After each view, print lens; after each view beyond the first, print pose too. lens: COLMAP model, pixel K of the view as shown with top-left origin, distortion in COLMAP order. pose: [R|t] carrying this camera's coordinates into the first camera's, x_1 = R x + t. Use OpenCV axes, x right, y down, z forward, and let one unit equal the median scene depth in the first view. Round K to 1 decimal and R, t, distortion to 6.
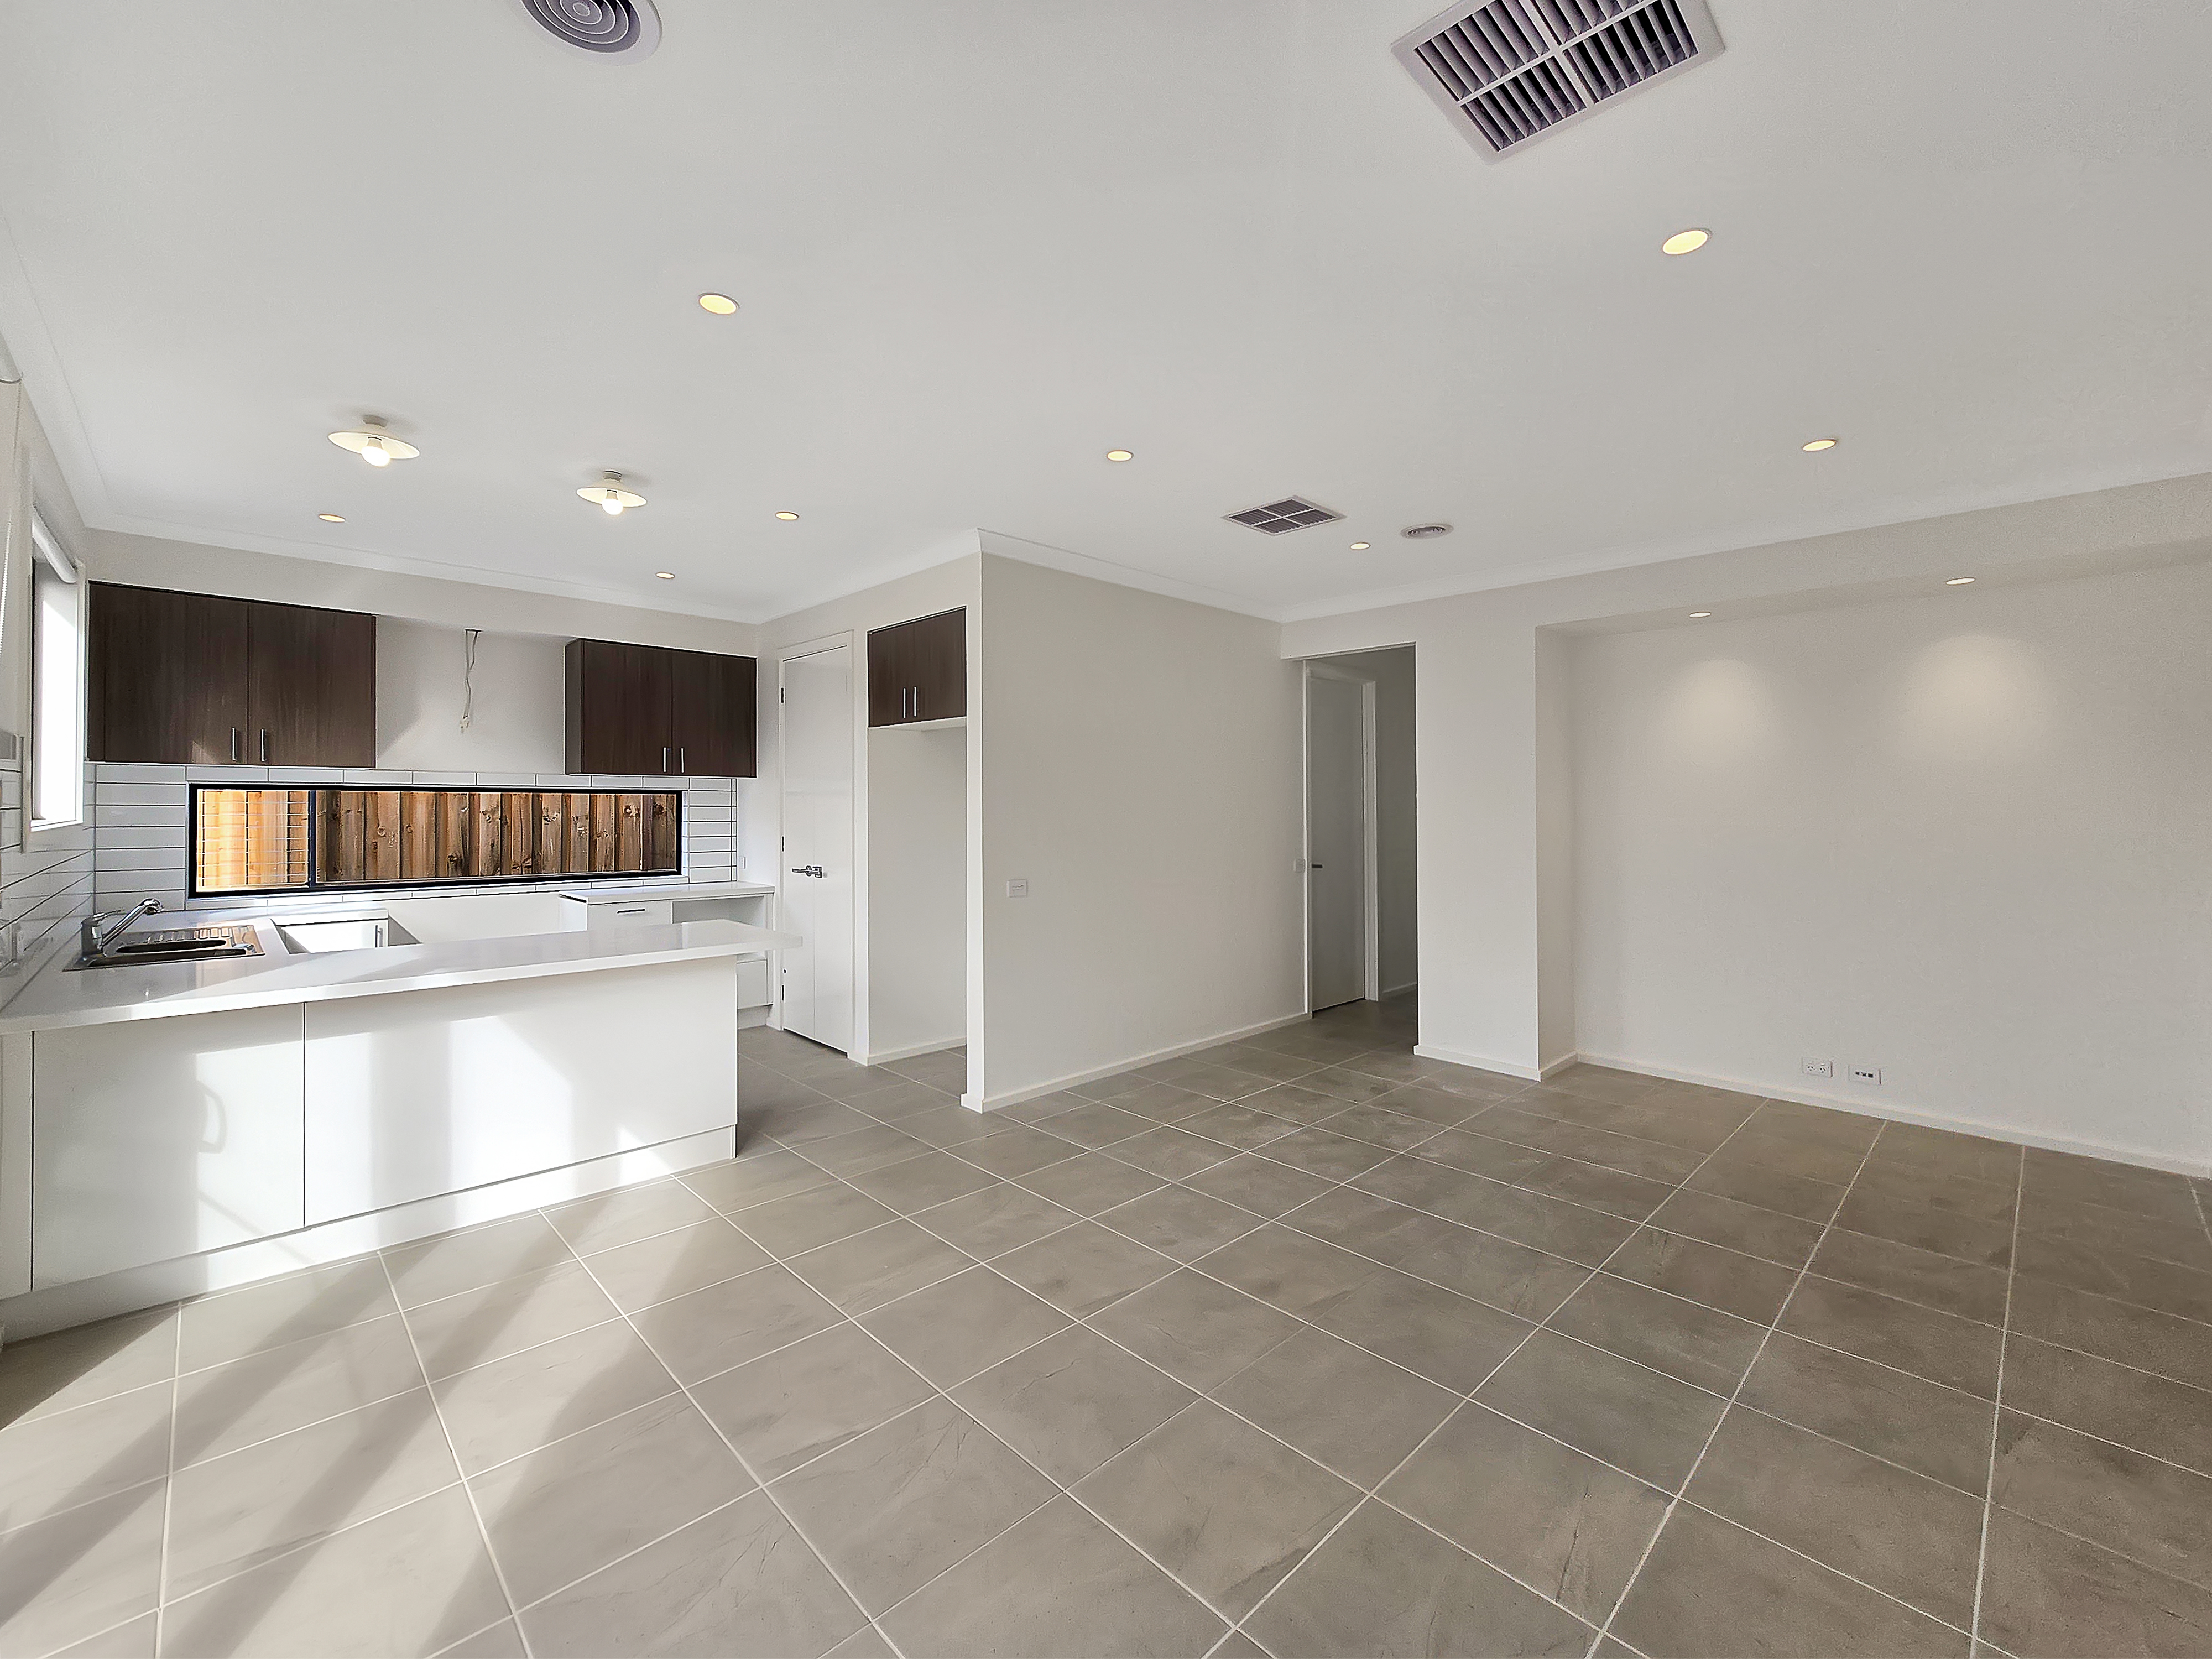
lens RADIAL K [[922.0, 0, 1103.9], [0, 922.0, 798.7], [0, 0, 1]] dist [0.000072, 0.000070]
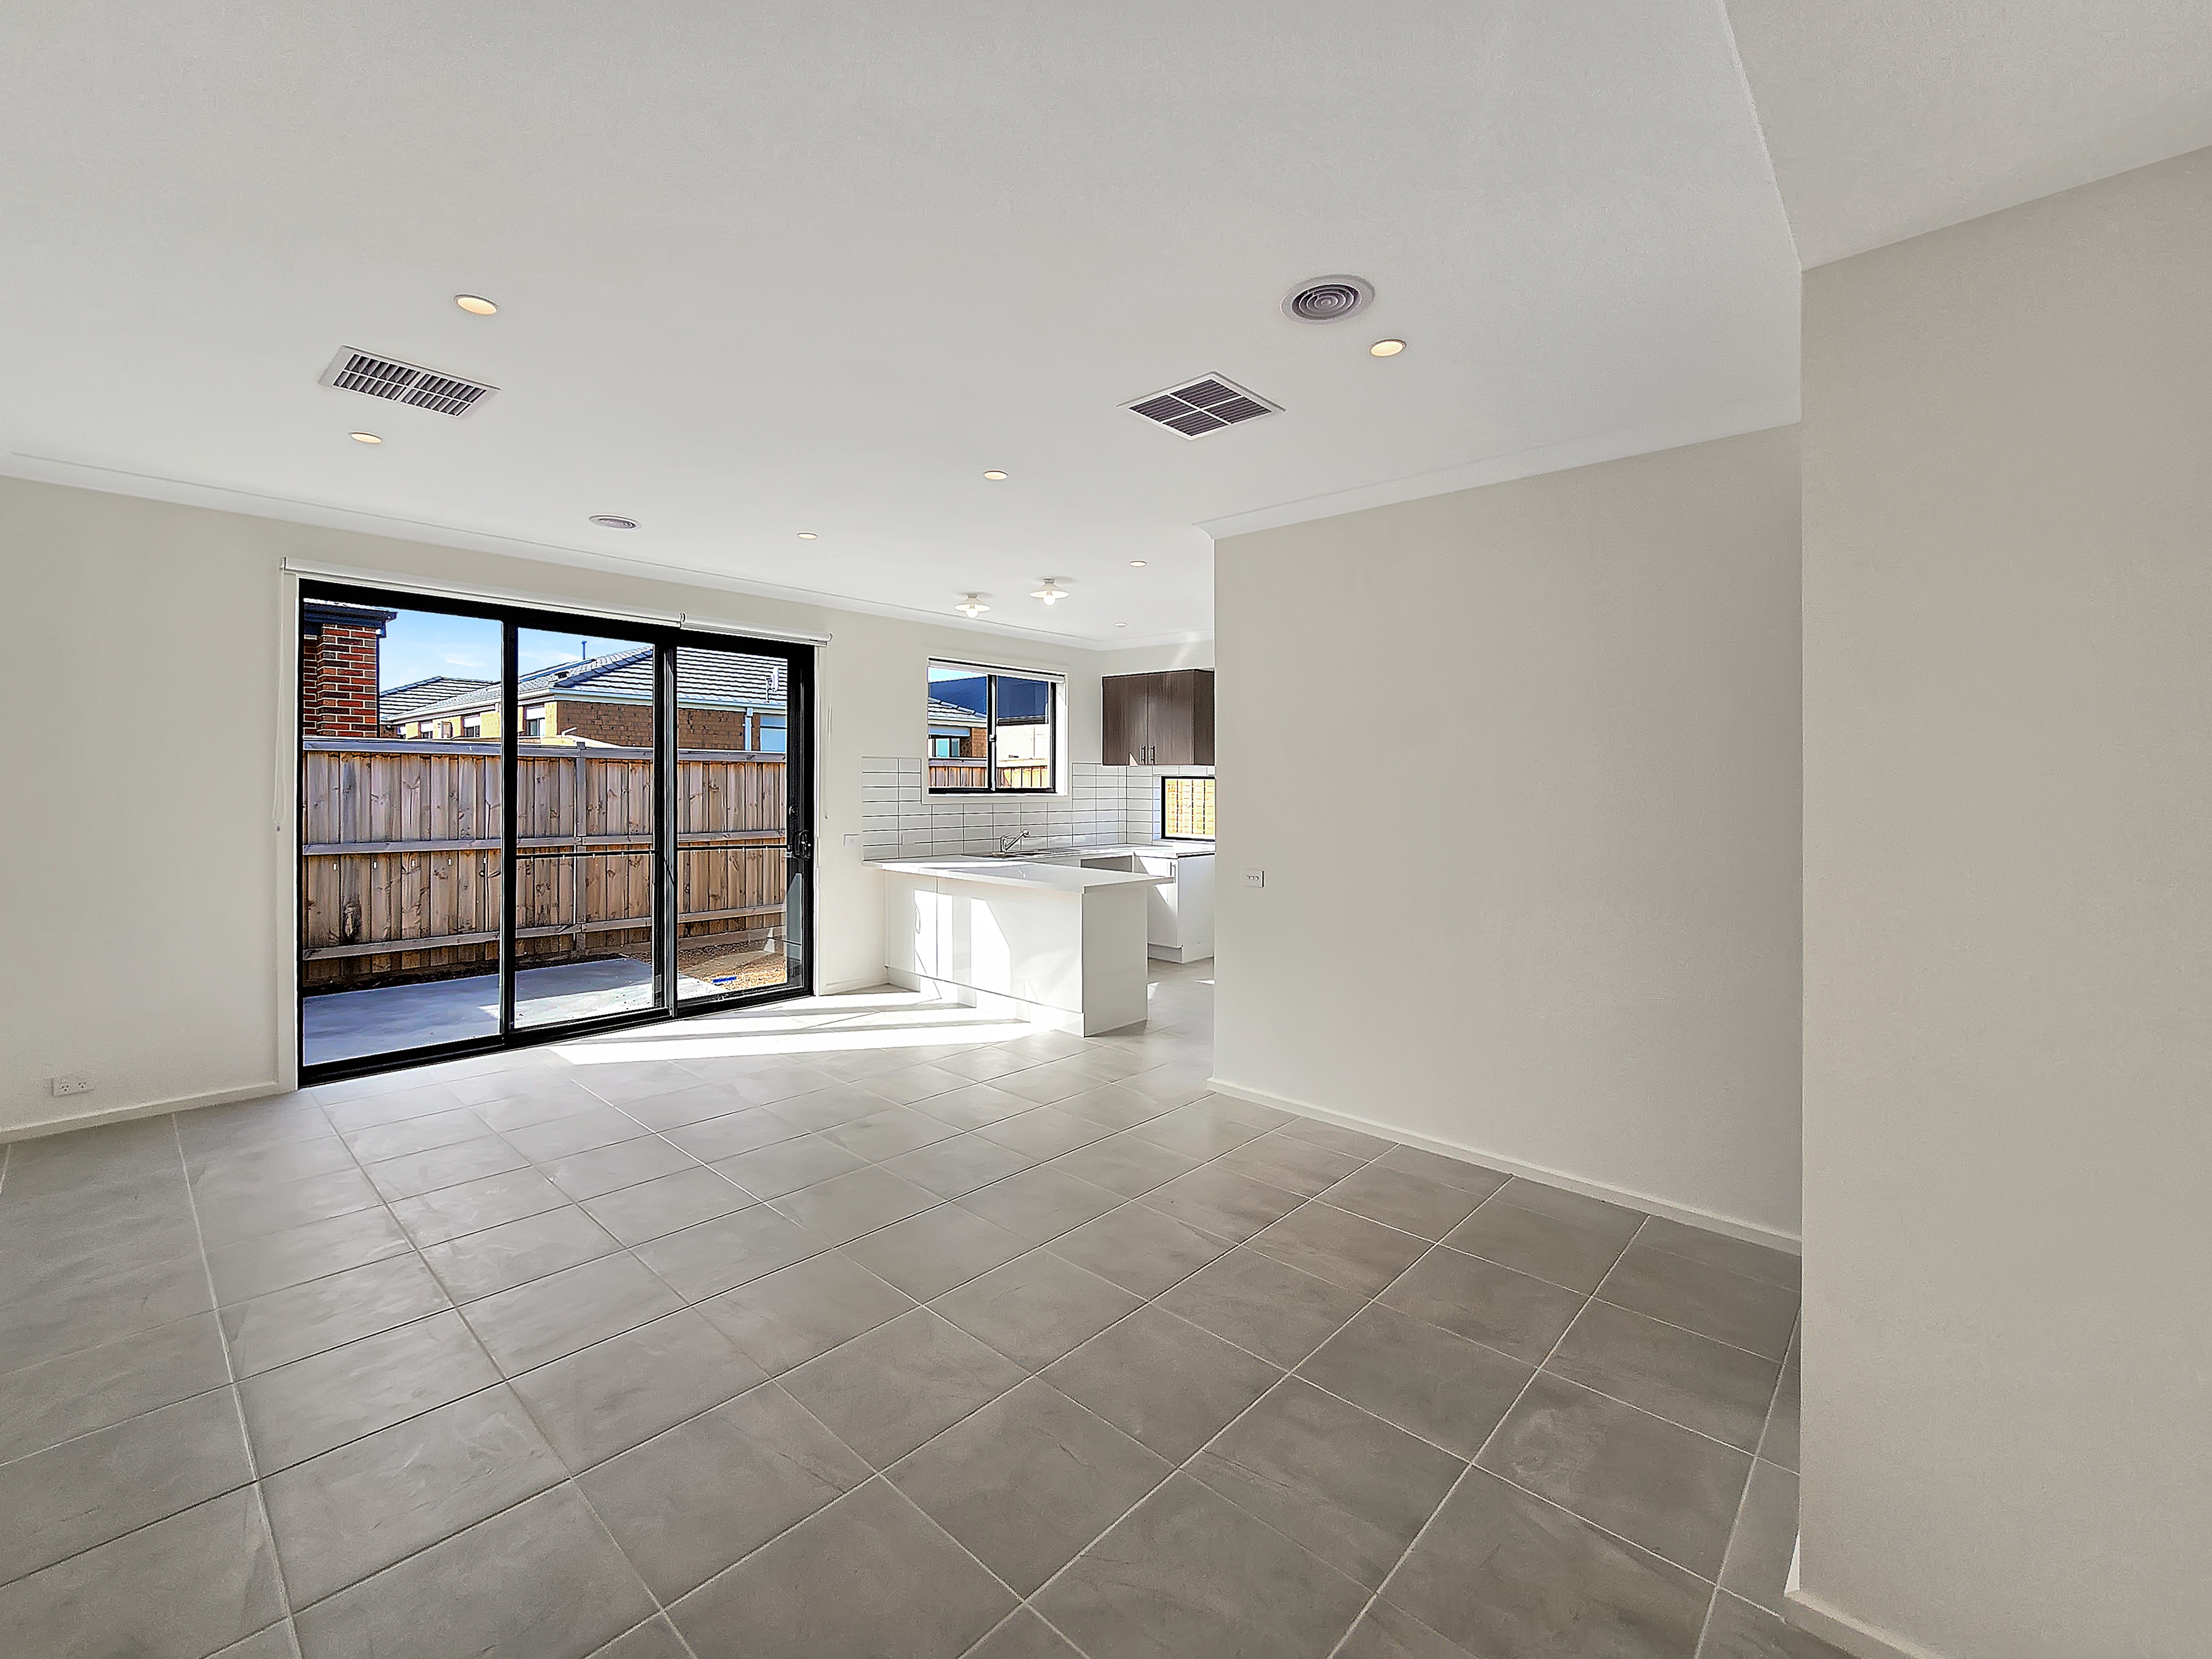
lens RADIAL K [[922.0, 0, 1103.9], [0, 922.0, 798.7], [0, 0, 1]] dist [0.000072, 0.000070]
pose [[0.066133, 0.015767, -0.997686, 0.662541], [-0.004363, 0.999870, 0.015512, 0.001008], [0.997801, 0.003327, 0.066193, 0.612483]]
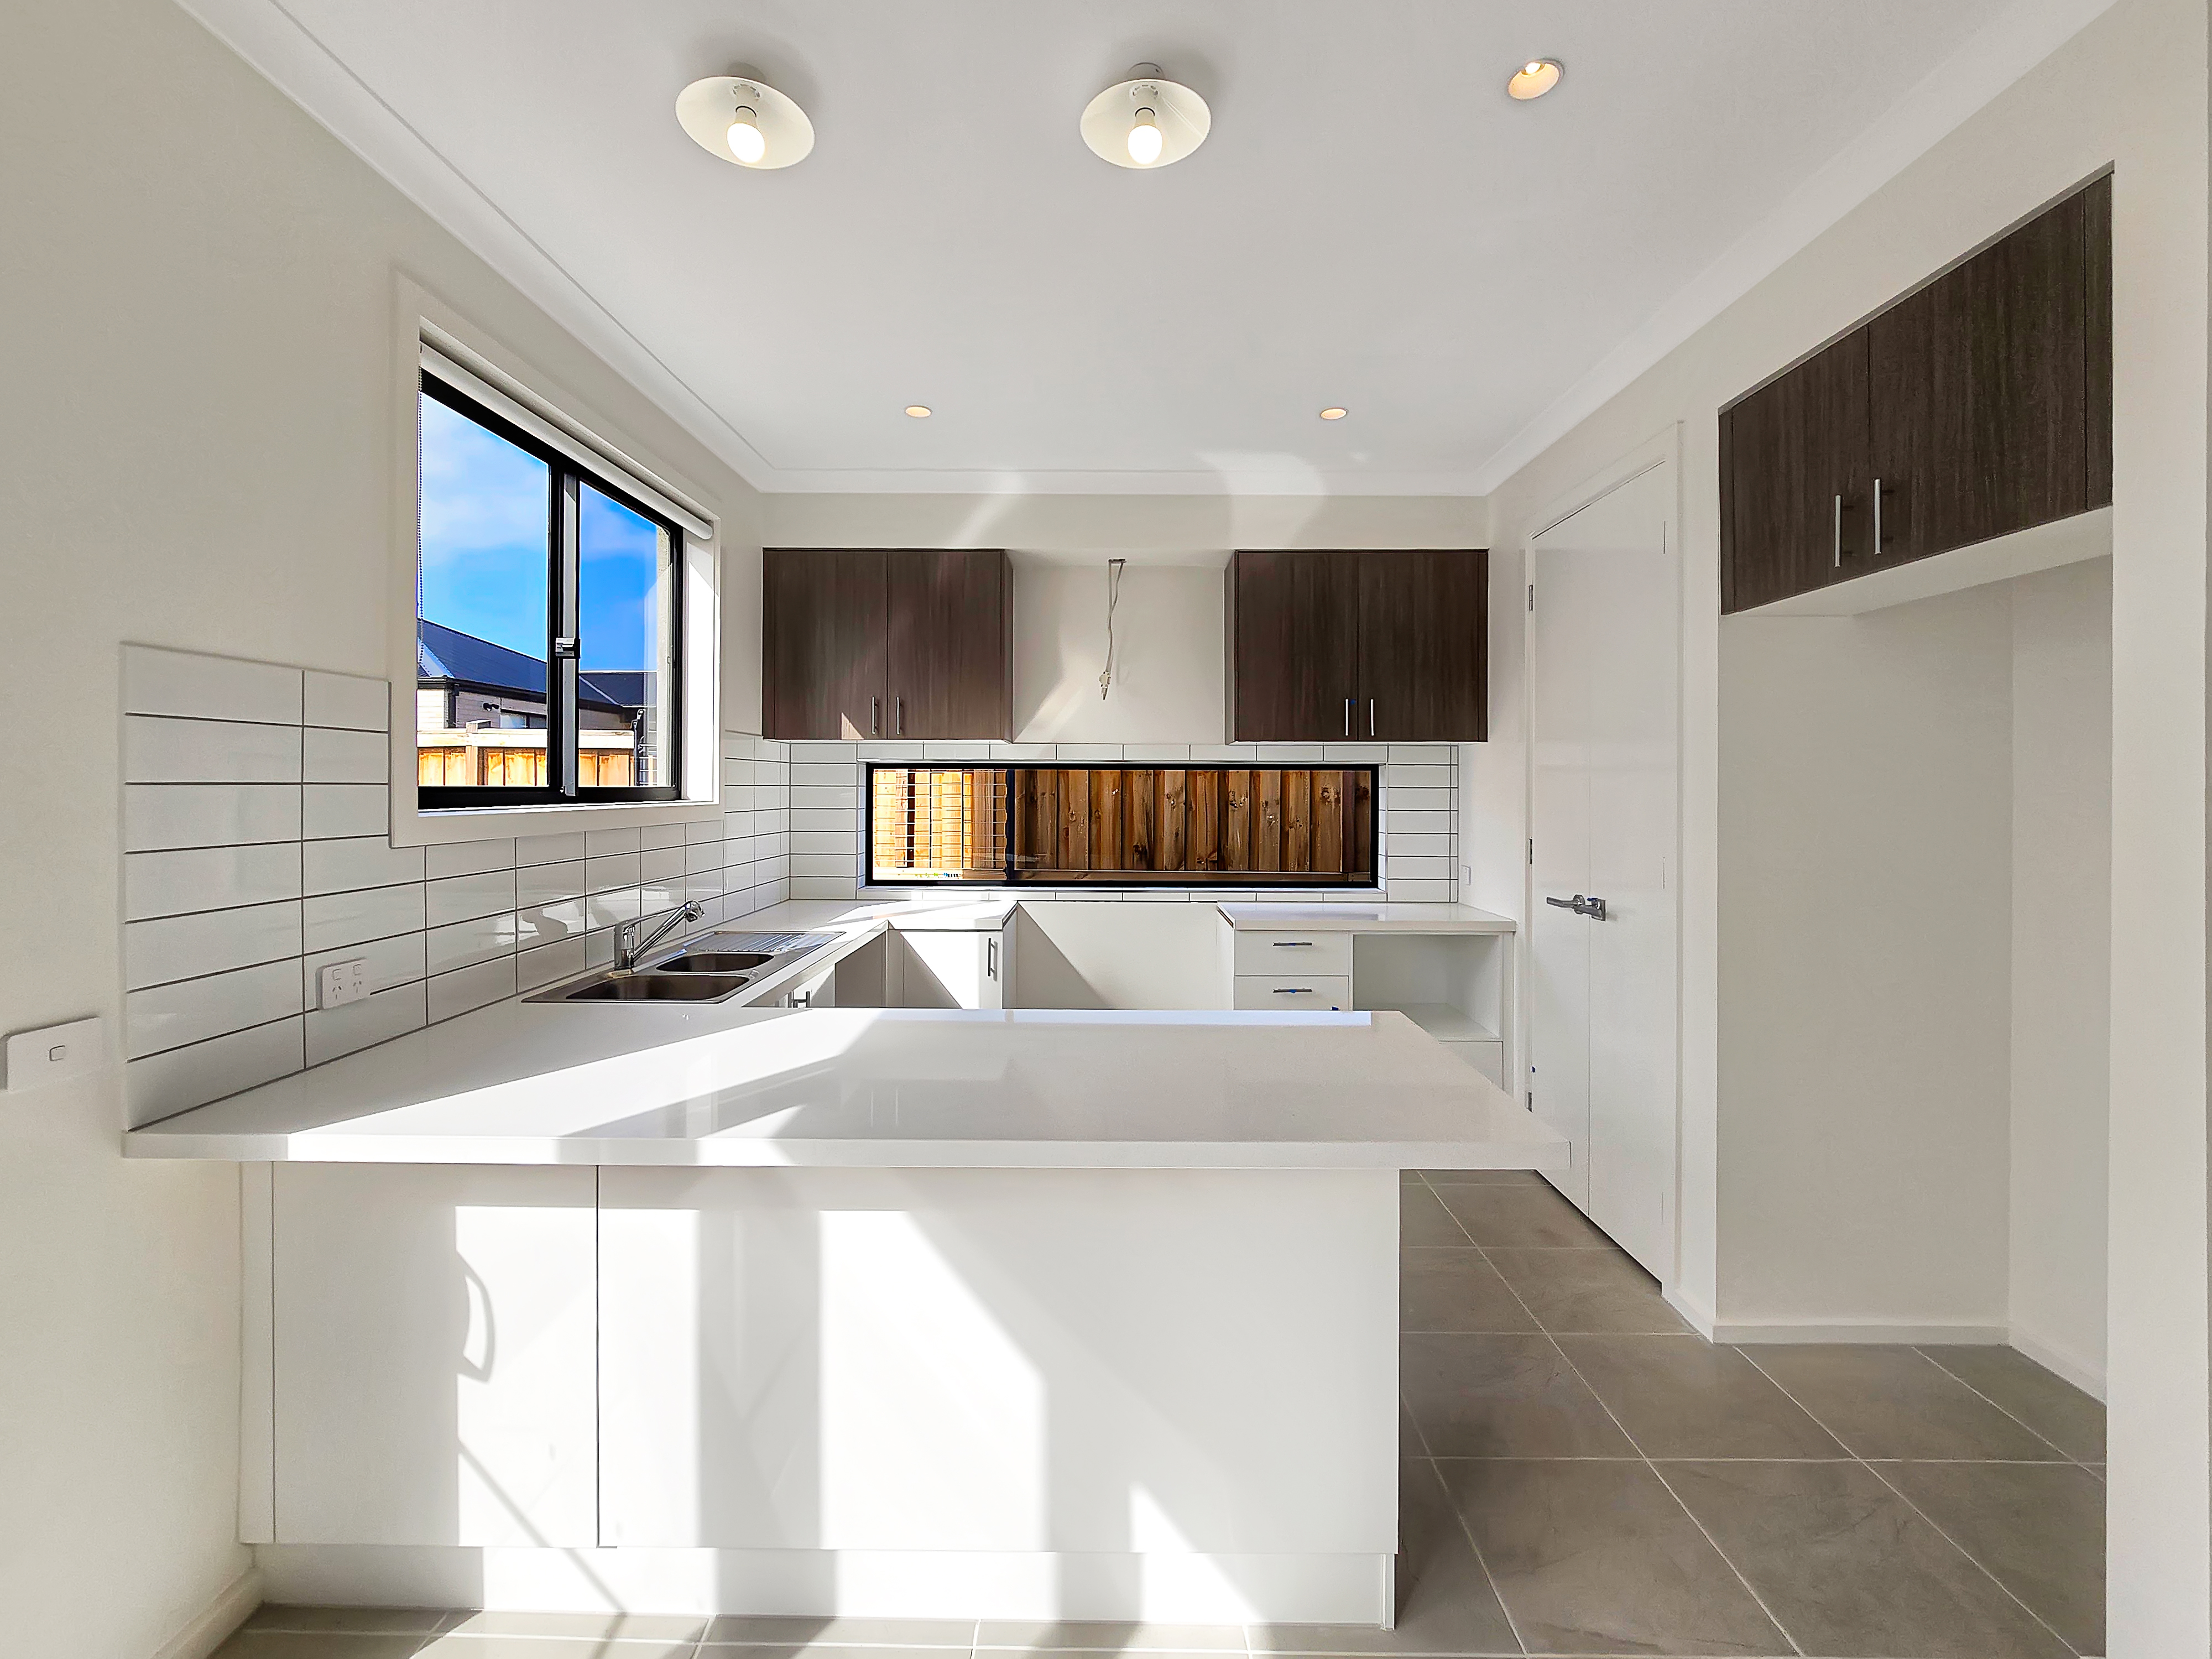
lens RADIAL K [[922.0, 0, 1103.9], [0, 922.0, 798.7], [0, 0, 1]] dist [0.000072, 0.000070]
pose [[0.711486, 0.007363, -0.702662, -0.132570], [0.003156, 0.999902, 0.013673, 0.006666], [0.702694, -0.011946, 0.711392, 0.401018]]
